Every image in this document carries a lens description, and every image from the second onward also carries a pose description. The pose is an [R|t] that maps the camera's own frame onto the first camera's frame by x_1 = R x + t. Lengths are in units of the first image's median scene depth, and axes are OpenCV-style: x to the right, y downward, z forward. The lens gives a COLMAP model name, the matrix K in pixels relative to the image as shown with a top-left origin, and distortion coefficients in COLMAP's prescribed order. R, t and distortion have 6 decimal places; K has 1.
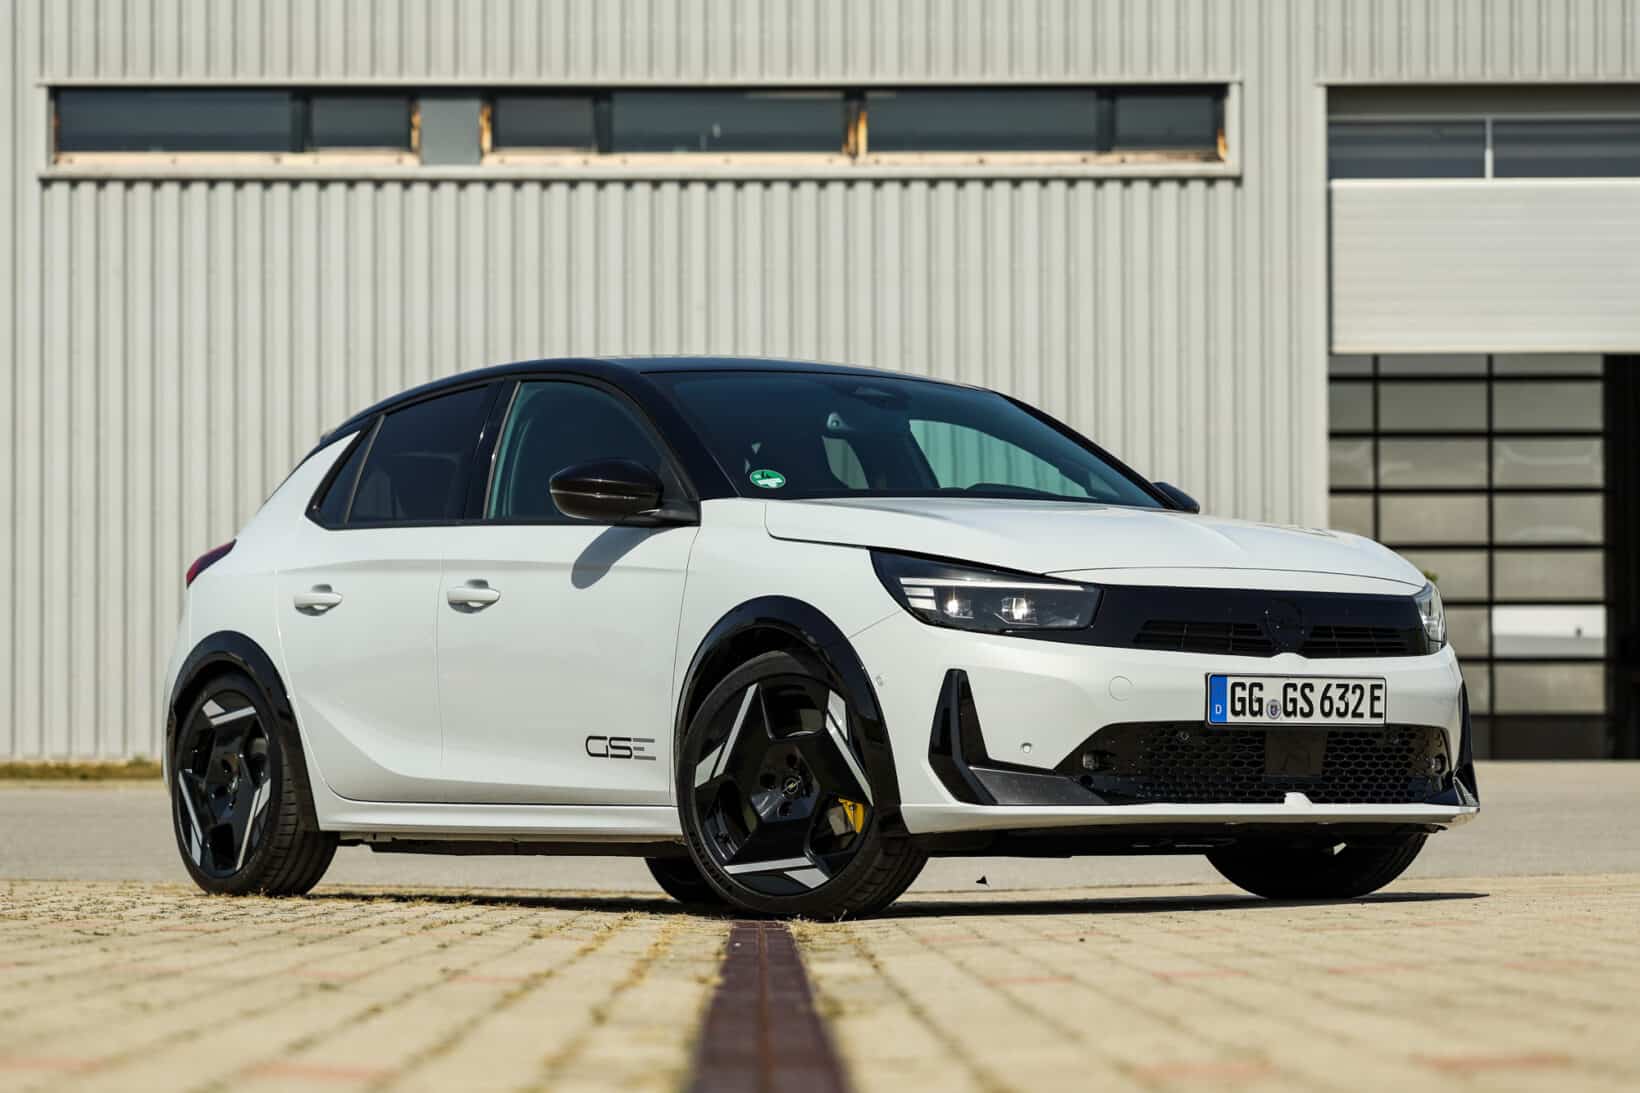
lens RADIAL K [[5158.4, 0, 760.8], [0, 5158.4, 575.5], [0, 0, 1]] dist [0.080734, -0.252865]
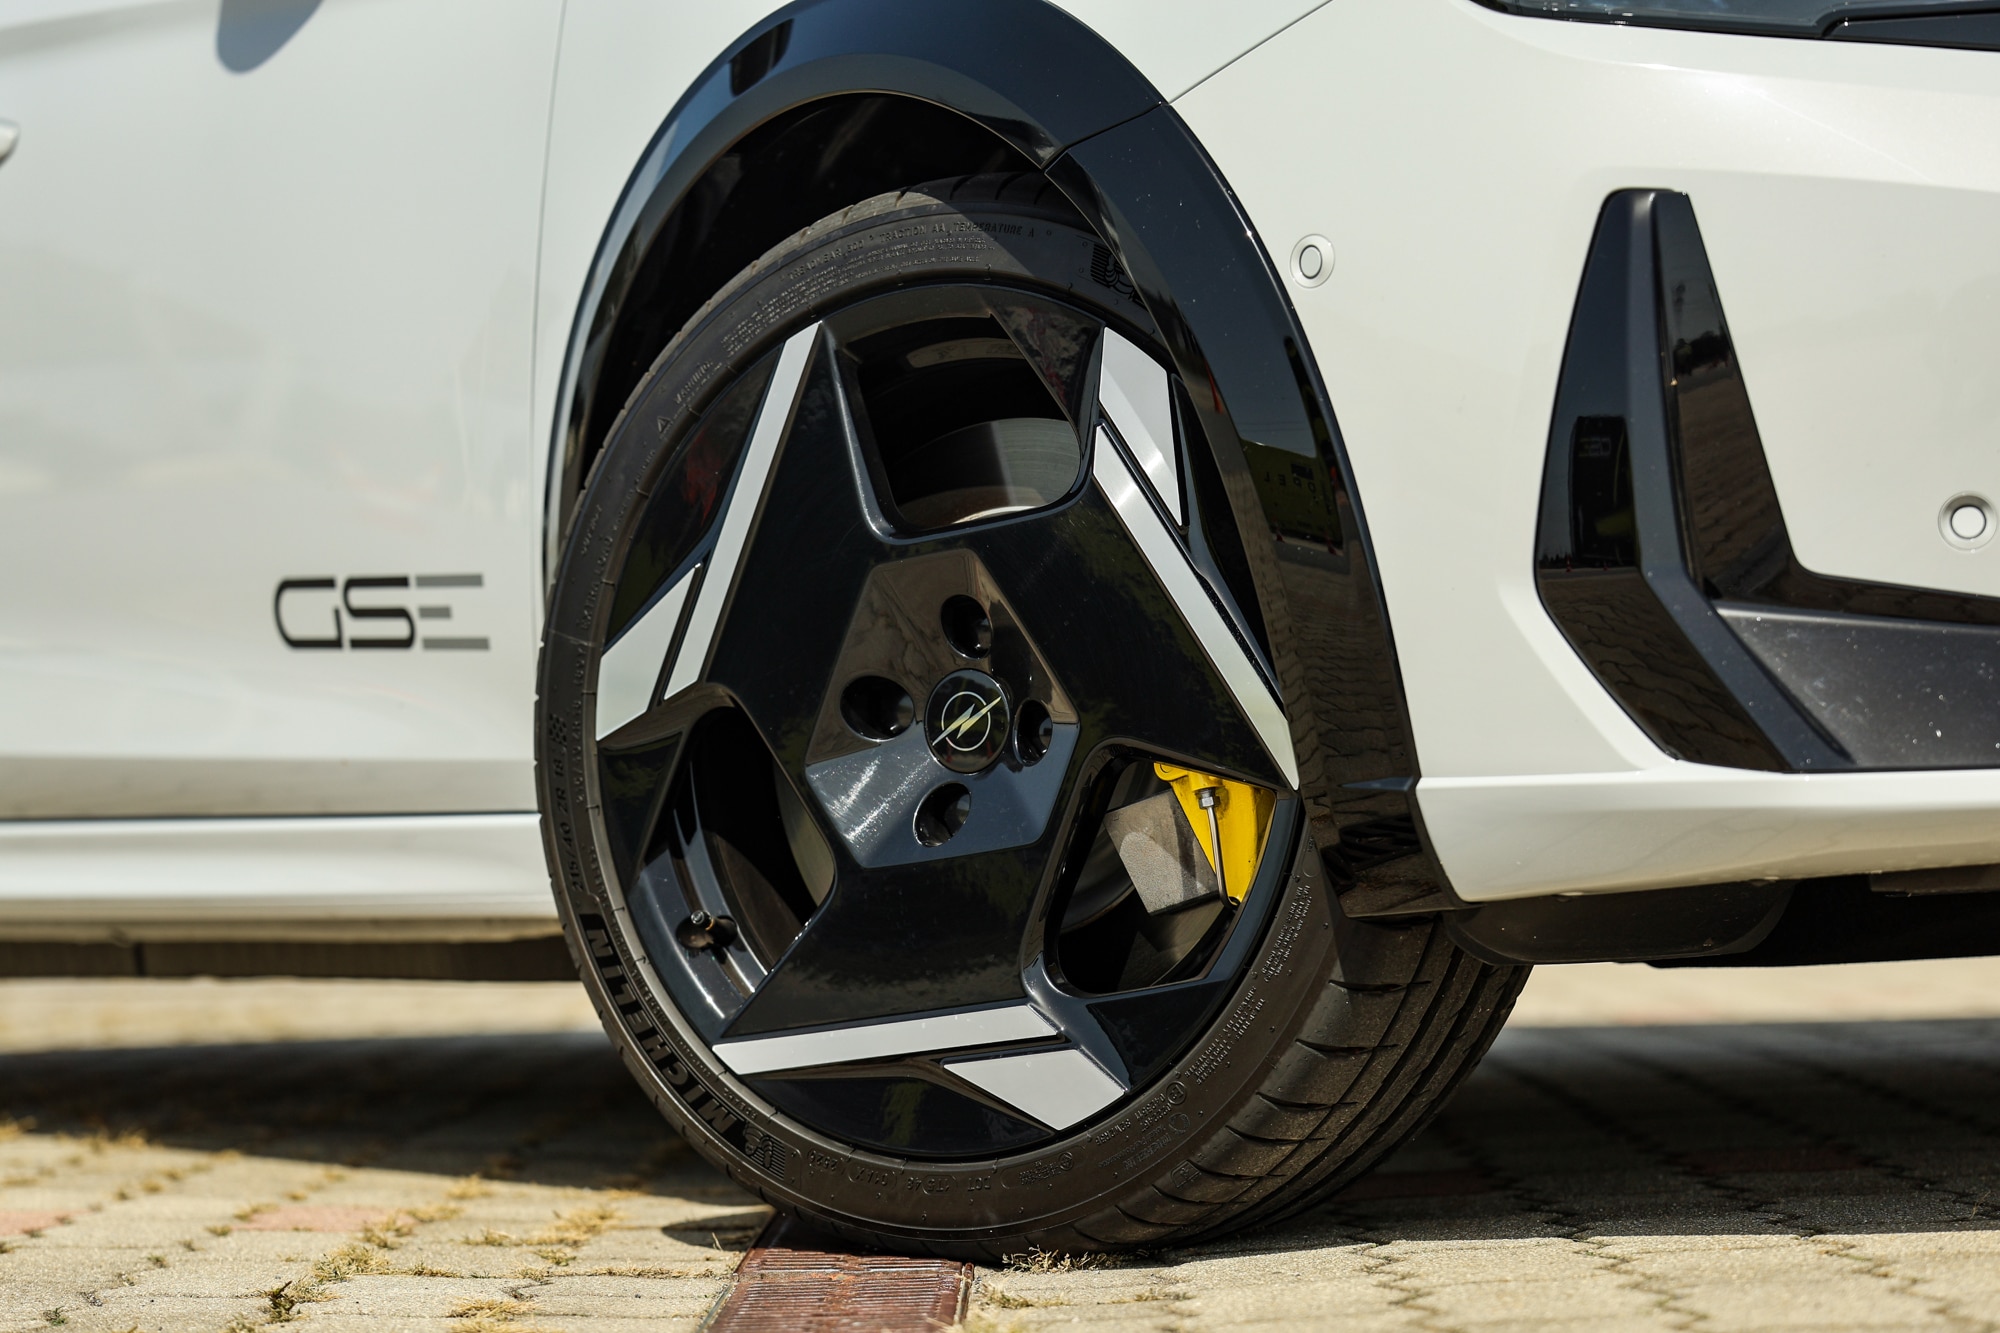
lens RADIAL K [[5927.1, 0, 1000.0], [0, 5927.1, 666.5], [0, 0, 1]] dist [0.010826, 1.453722]
pose [[0.999440, -0.032682, -0.007155, 0.009466], [0.032848, 0.999159, 0.024549, 0.029984], [0.006347, -0.024770, 0.999673, 0.685740]]
